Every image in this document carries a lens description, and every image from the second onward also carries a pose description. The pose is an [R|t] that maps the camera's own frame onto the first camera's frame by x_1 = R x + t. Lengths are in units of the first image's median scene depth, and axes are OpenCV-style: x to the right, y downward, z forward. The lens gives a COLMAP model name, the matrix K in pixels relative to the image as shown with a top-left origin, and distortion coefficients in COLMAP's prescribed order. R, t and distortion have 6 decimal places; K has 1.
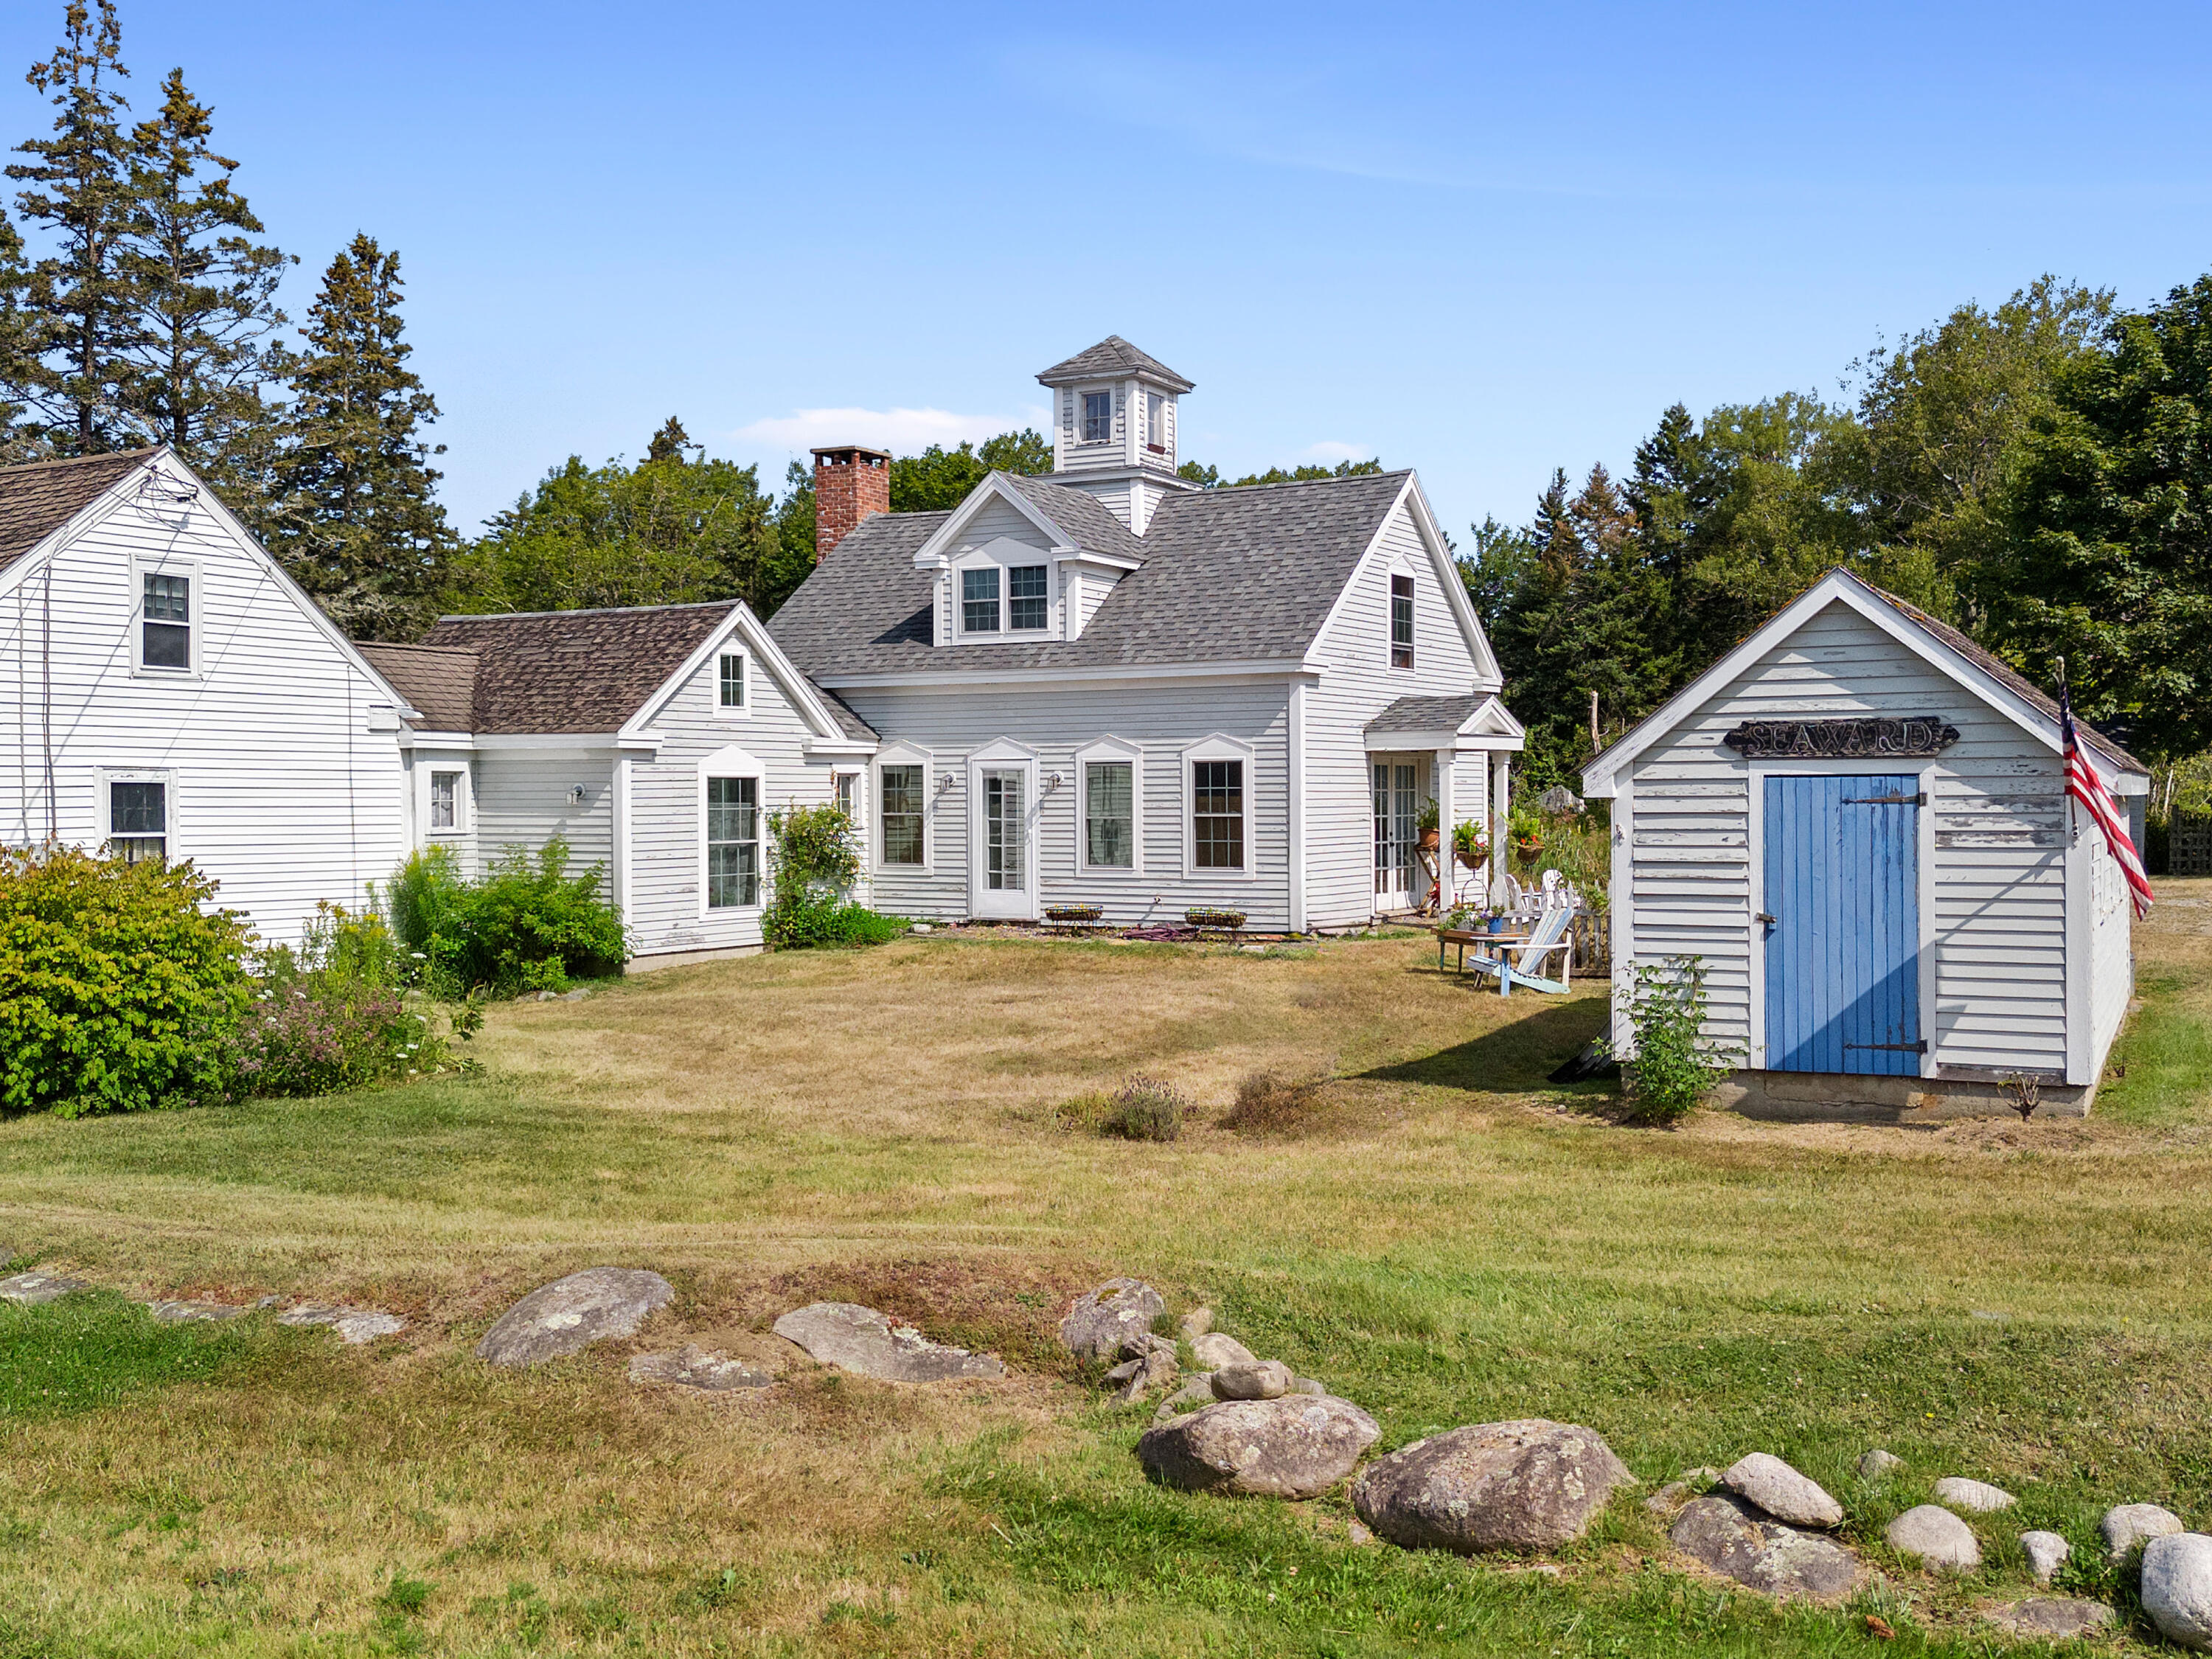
lens RADIAL K [[2069.0, 0, 1143.1], [0, 2069.0, 805.2], [0, 0, 1]] dist [0.099561, -0.136452]
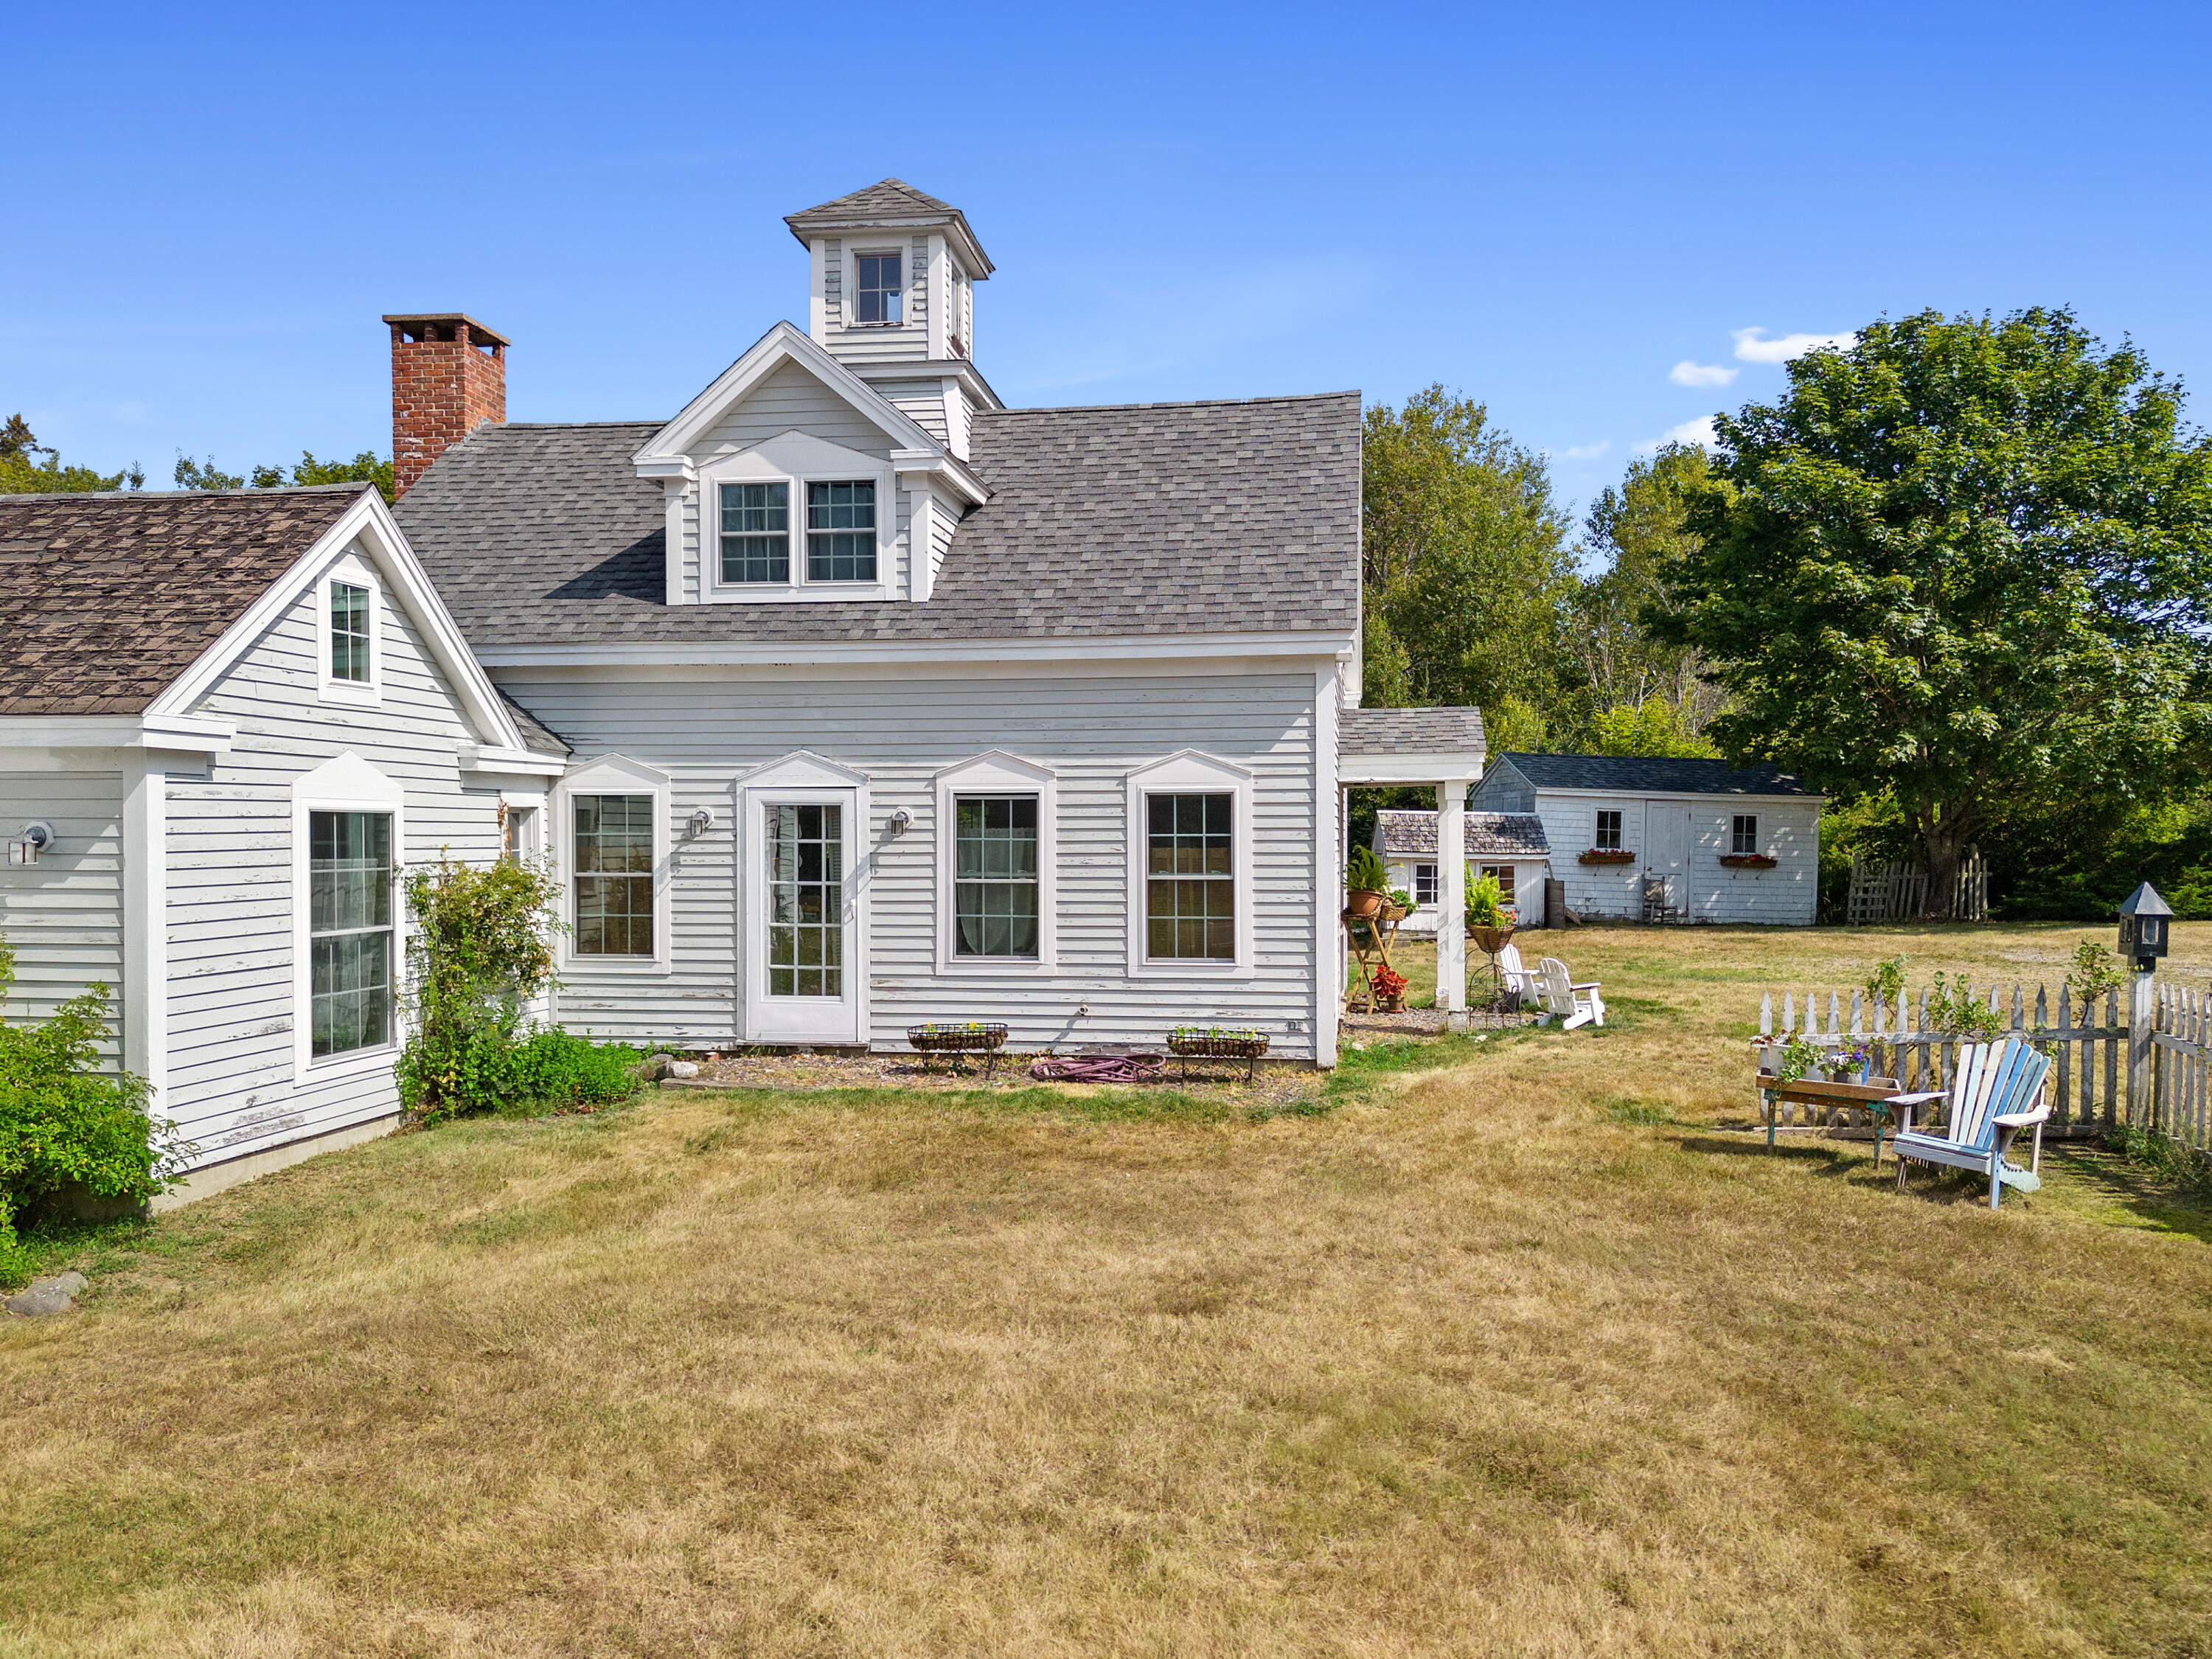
lens RADIAL K [[1671.2, 0, 1084.4], [0, 1671.2, 843.9], [0, 0, 1]] dist [0.064325, -0.055927]
pose [[0.936942, 0.001681, 0.349481, -0.173438], [-0.001678, 0.999999, -0.000312, -0.005327], [-0.349481, -0.000294, 0.936944, 0.524118]]
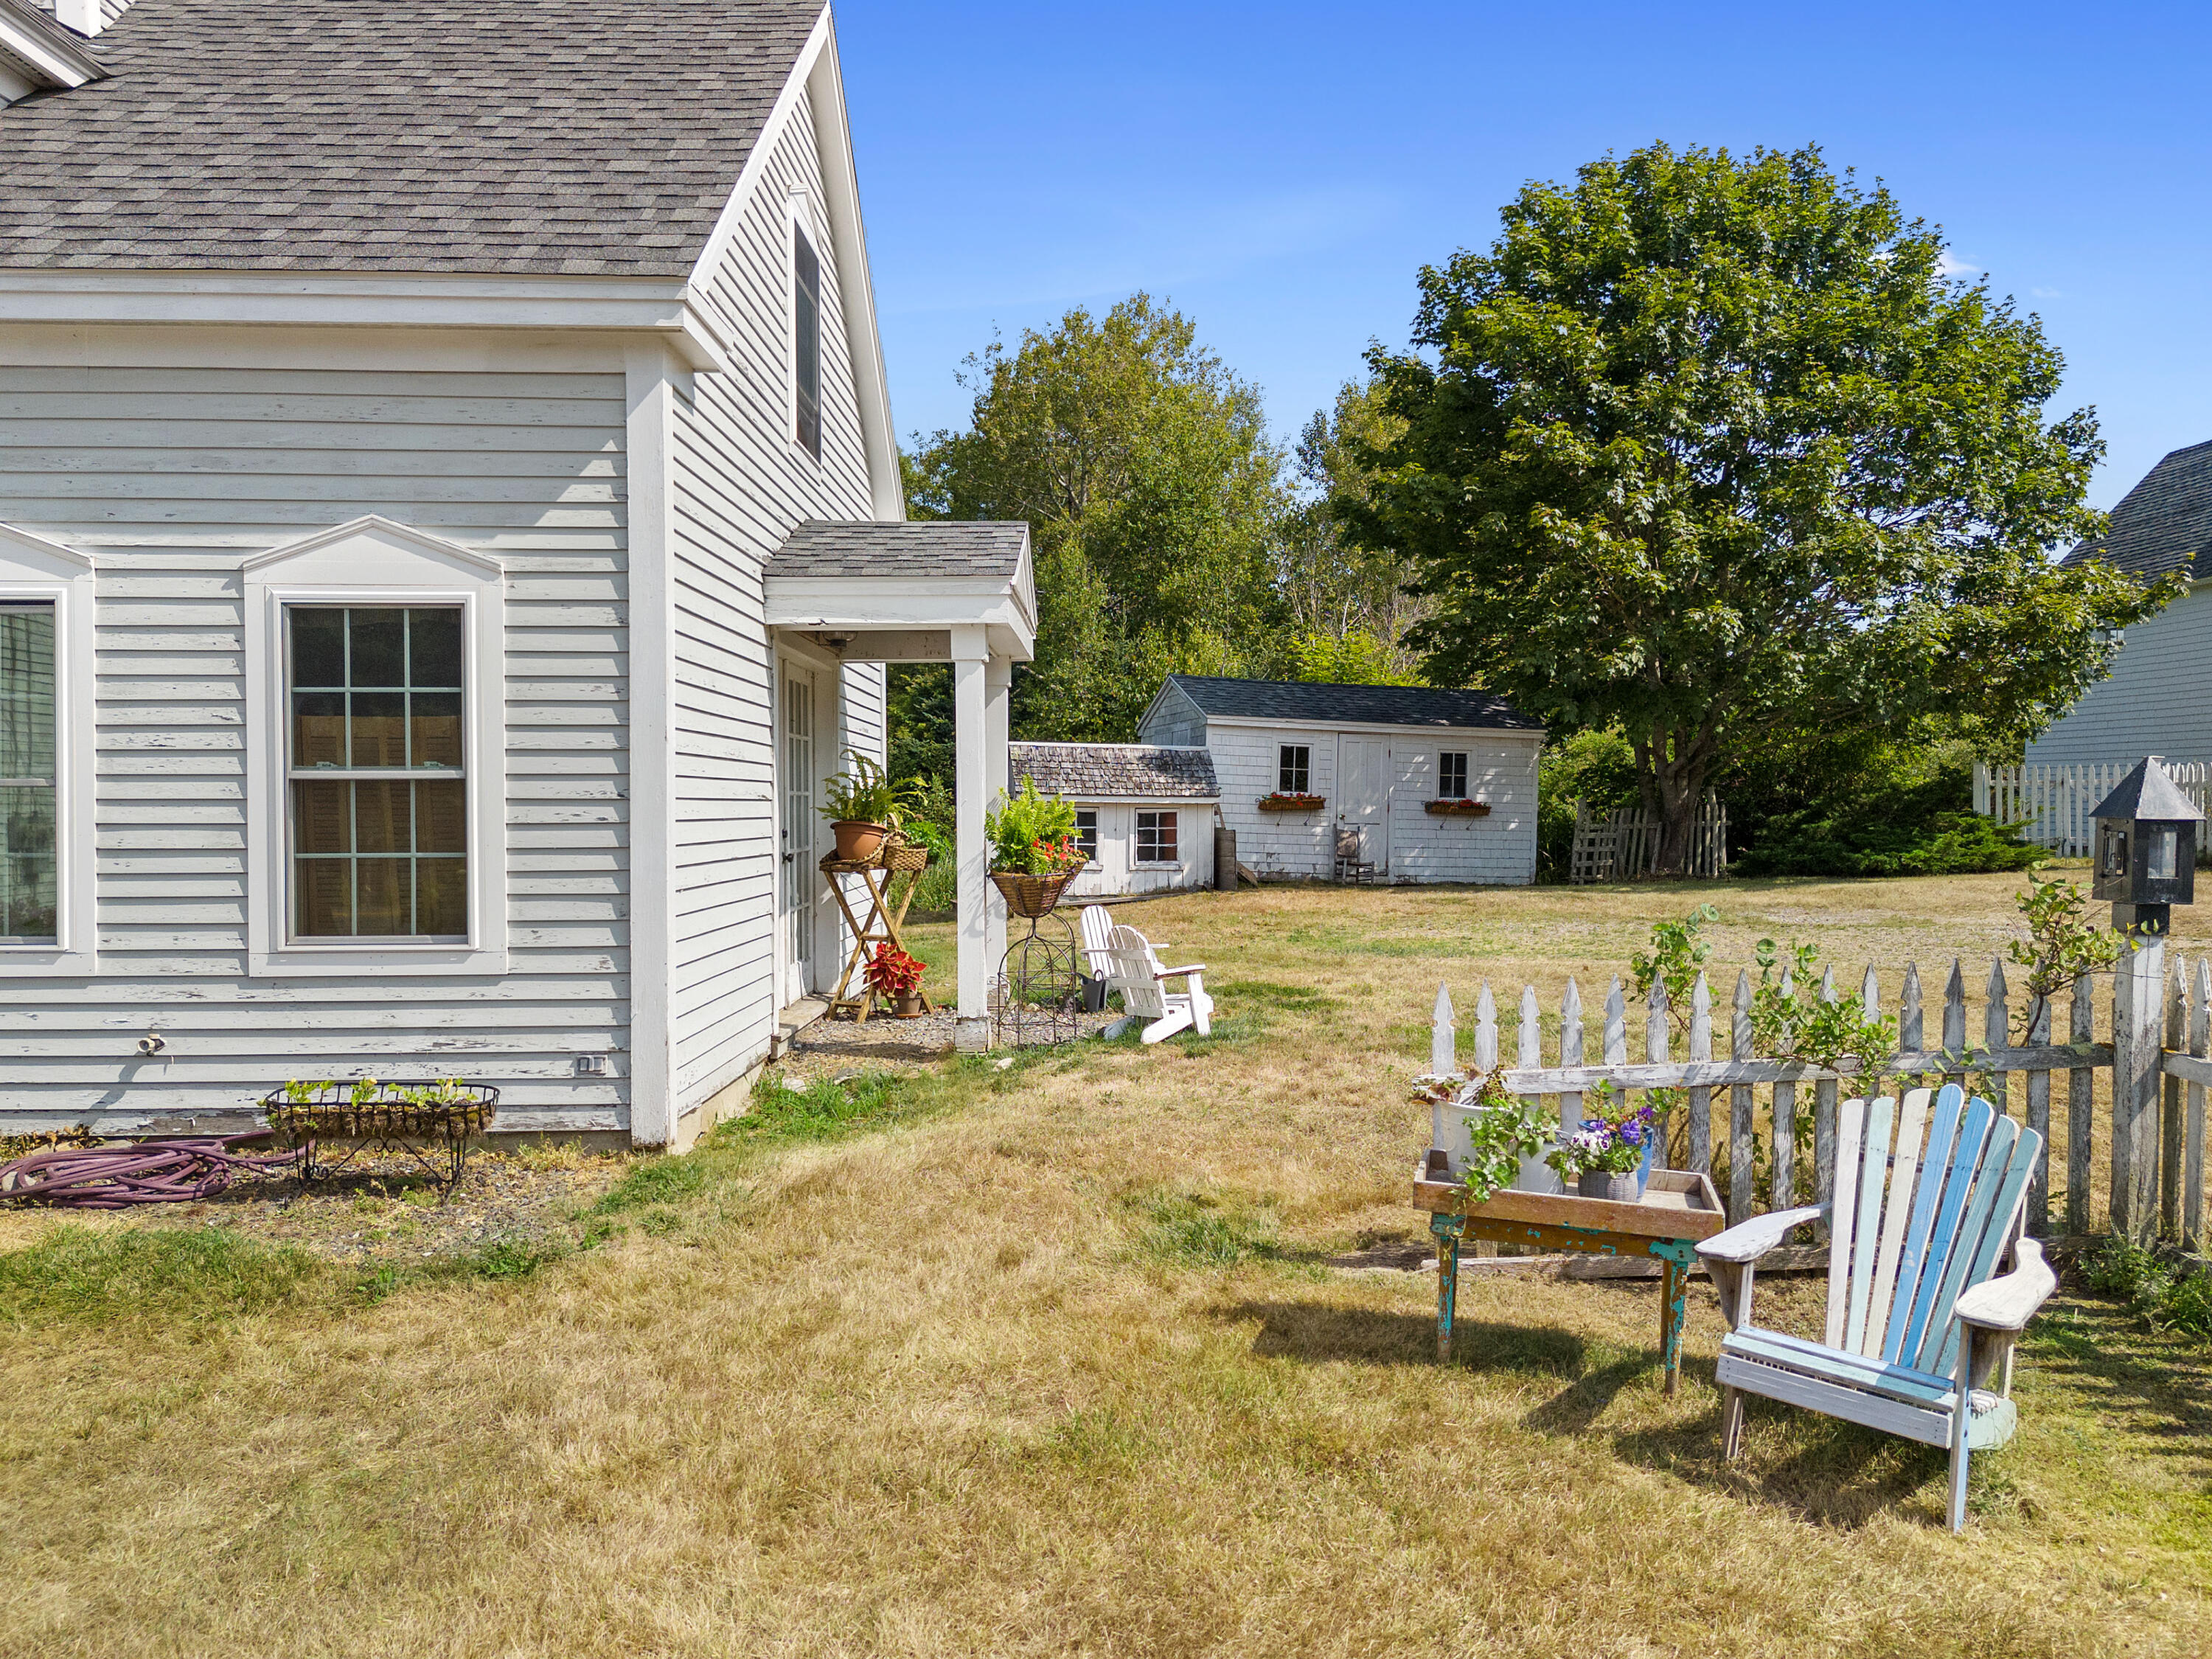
lens RADIAL K [[1688.9, 0, 1142.0], [0, 1688.9, 826.6], [0, 0, 1]] dist [0.066240, -0.059324]
pose [[0.857691, -0.001527, 0.514164, 0.002004], [-0.000487, 0.999993, 0.003782, 0.011716], [-0.514166, -0.003495, 0.857684, 0.707793]]
